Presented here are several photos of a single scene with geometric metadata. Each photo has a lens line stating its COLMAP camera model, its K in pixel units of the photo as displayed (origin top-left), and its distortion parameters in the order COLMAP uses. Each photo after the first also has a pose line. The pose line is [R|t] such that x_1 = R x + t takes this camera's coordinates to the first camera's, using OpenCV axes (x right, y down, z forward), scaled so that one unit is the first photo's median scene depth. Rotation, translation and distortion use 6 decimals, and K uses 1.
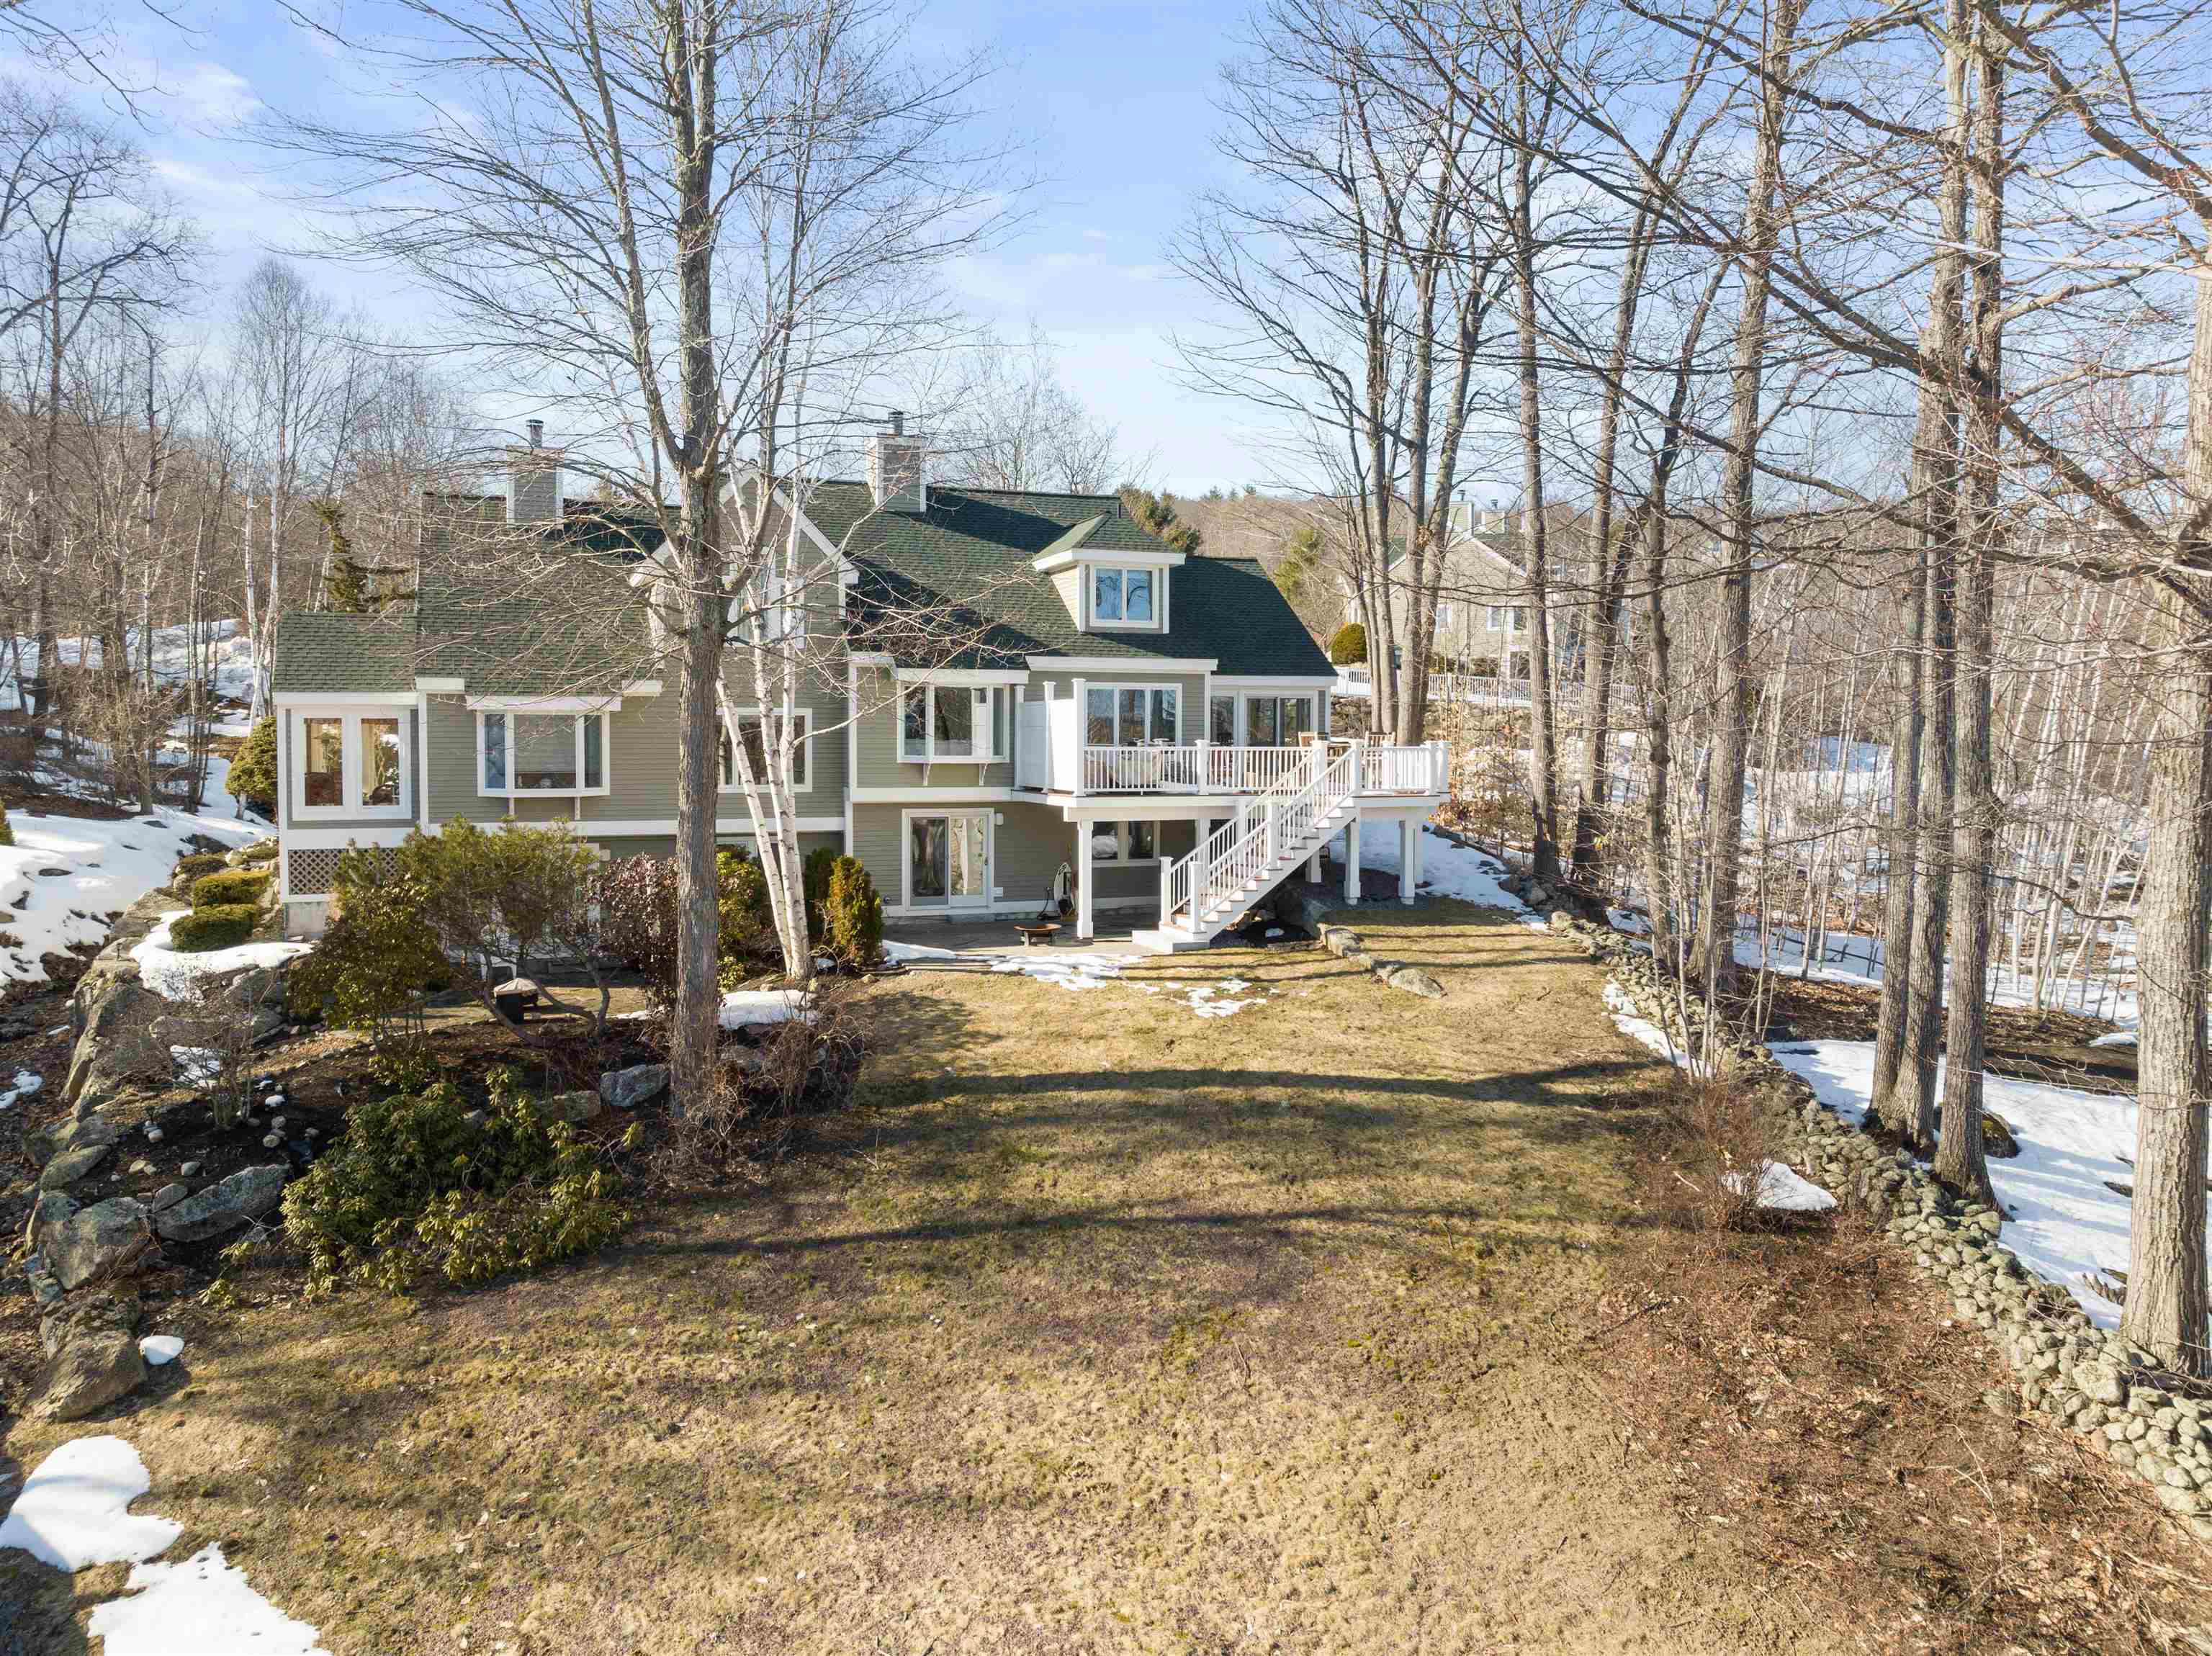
lens RADIAL K [[1531.7, 0, 1103.7], [0, 1531.7, 834.5], [0, 0, 1]] dist [-0.008313, -0.001430]
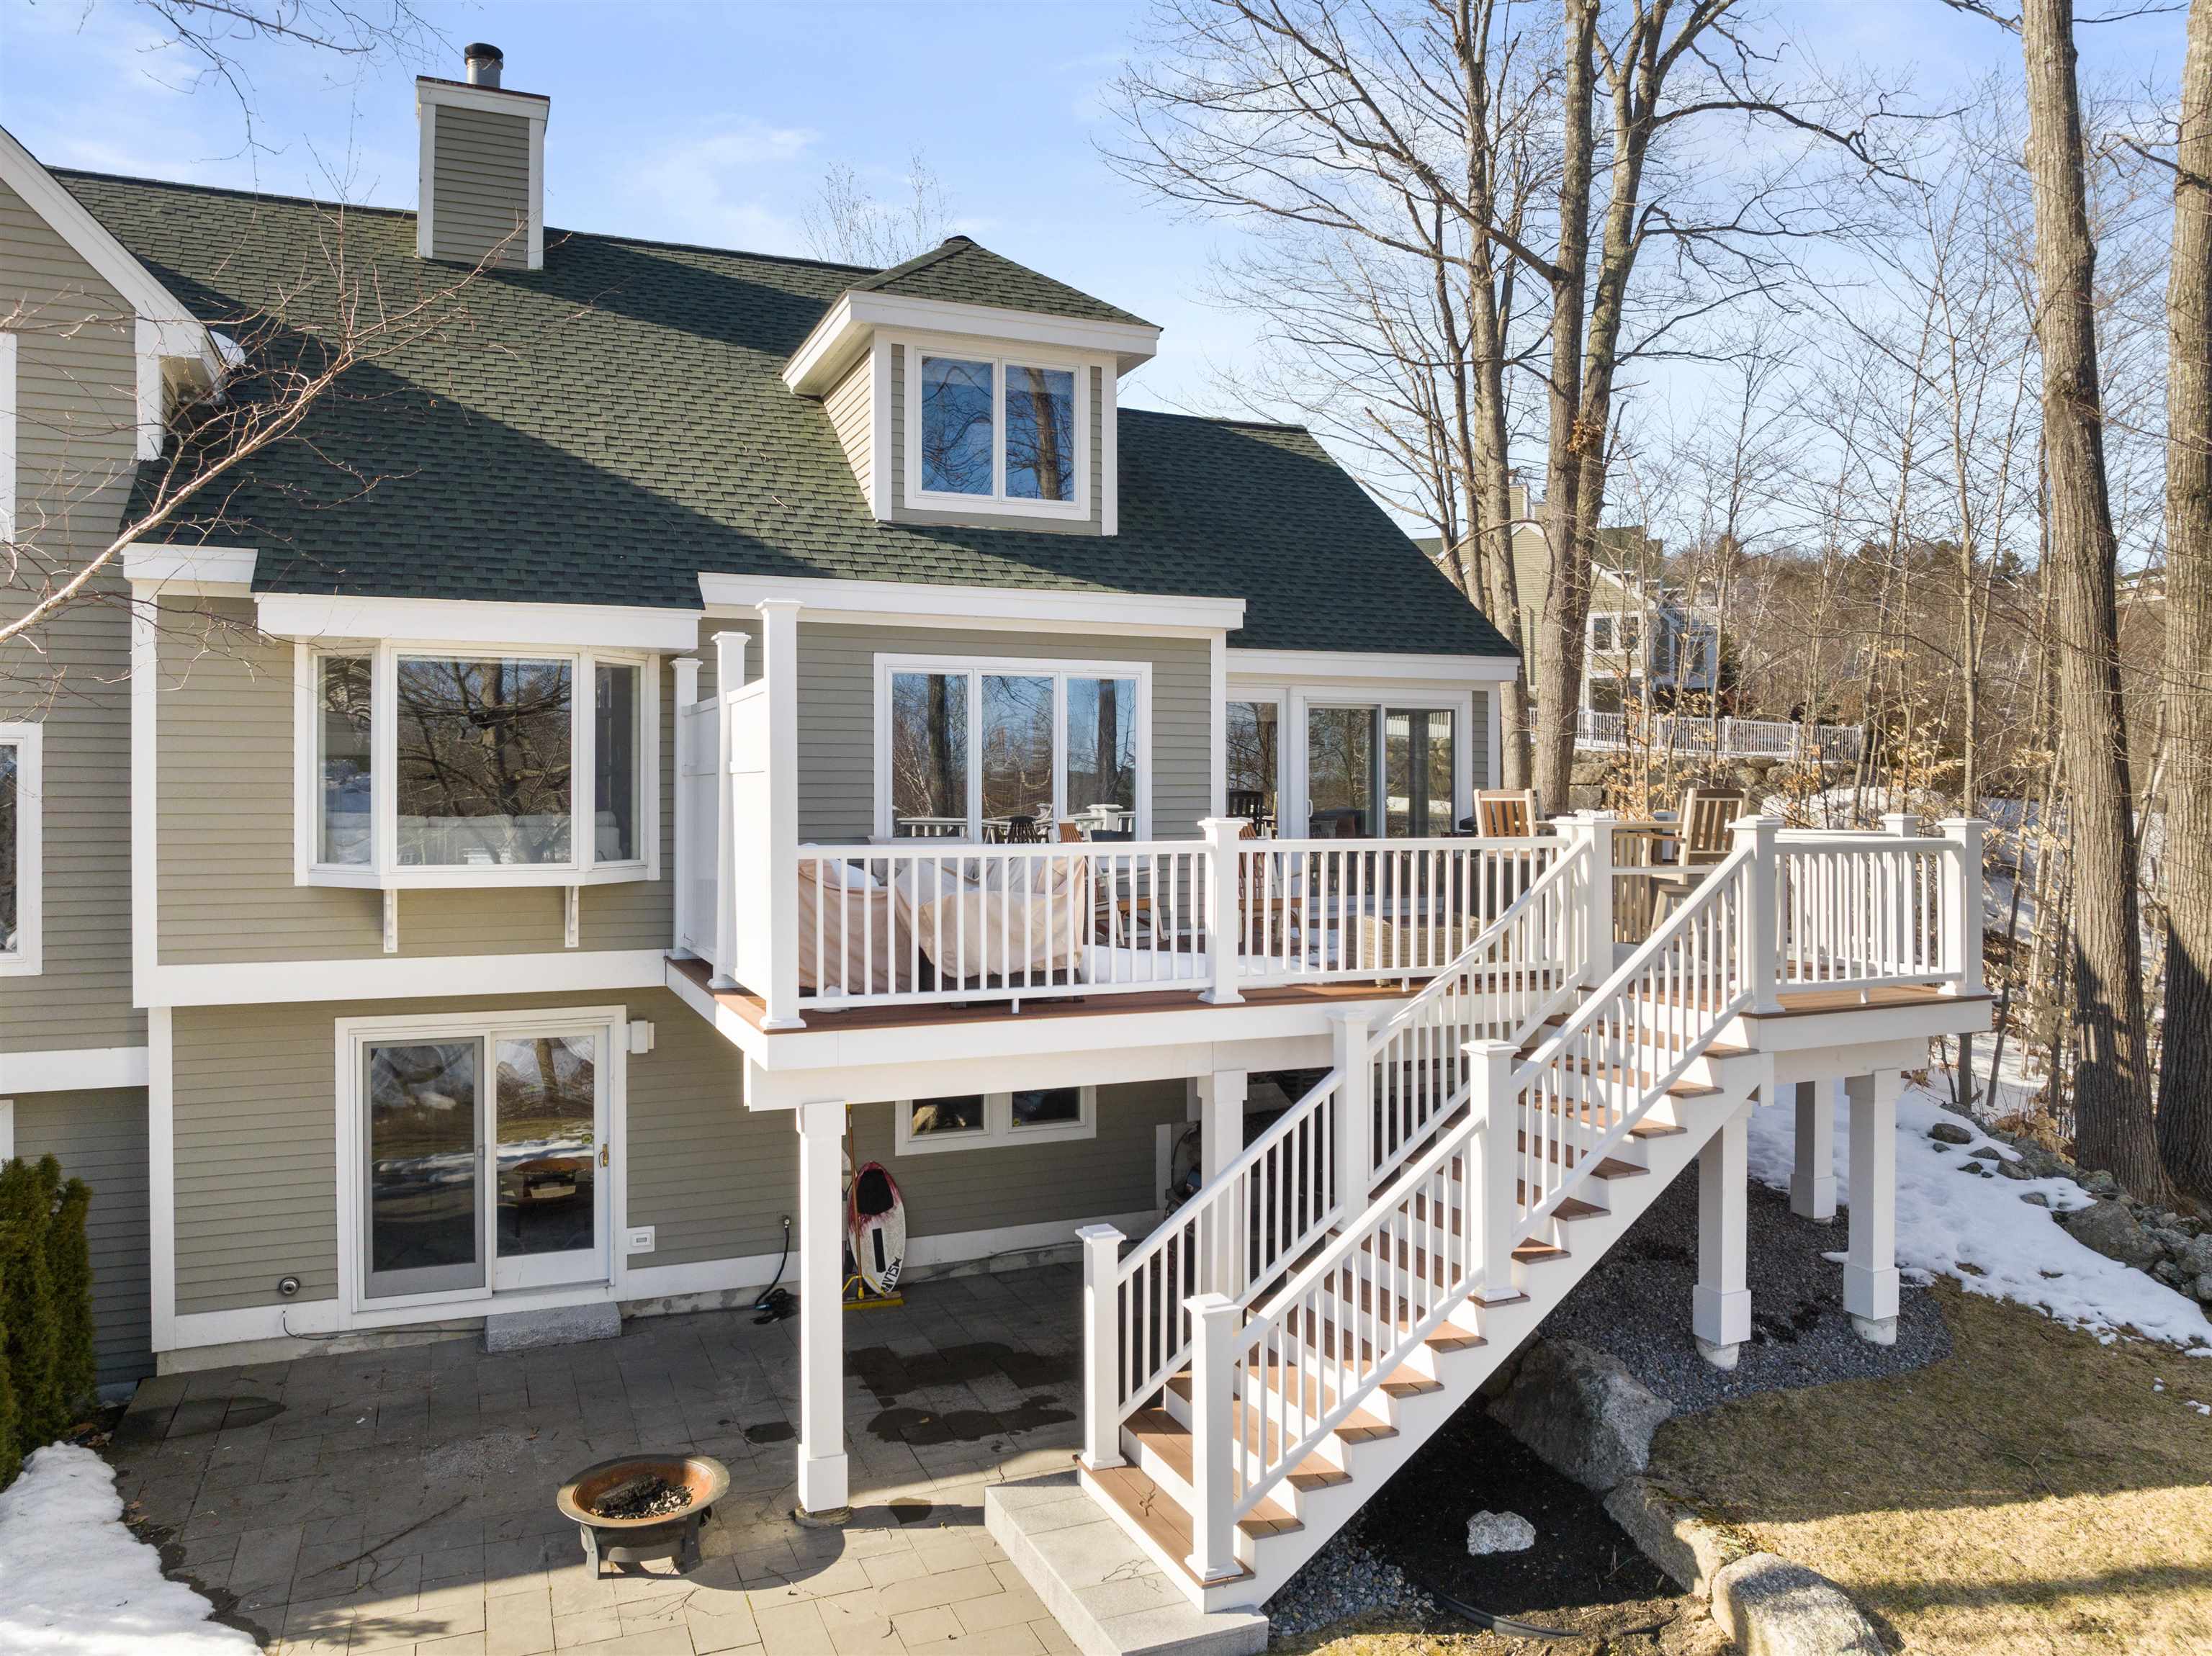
lens RADIAL K [[1531.7, 0, 1107.0], [0, 1531.7, 819.6], [0, 0, 1]] dist [-0.008313, -0.001430]
pose [[0.999685, -0.002546, 0.024955, 0.032270], [0.003660, 0.998992, -0.044730, -0.045308], [-0.024816, 0.044807, 0.998687, 0.657749]]
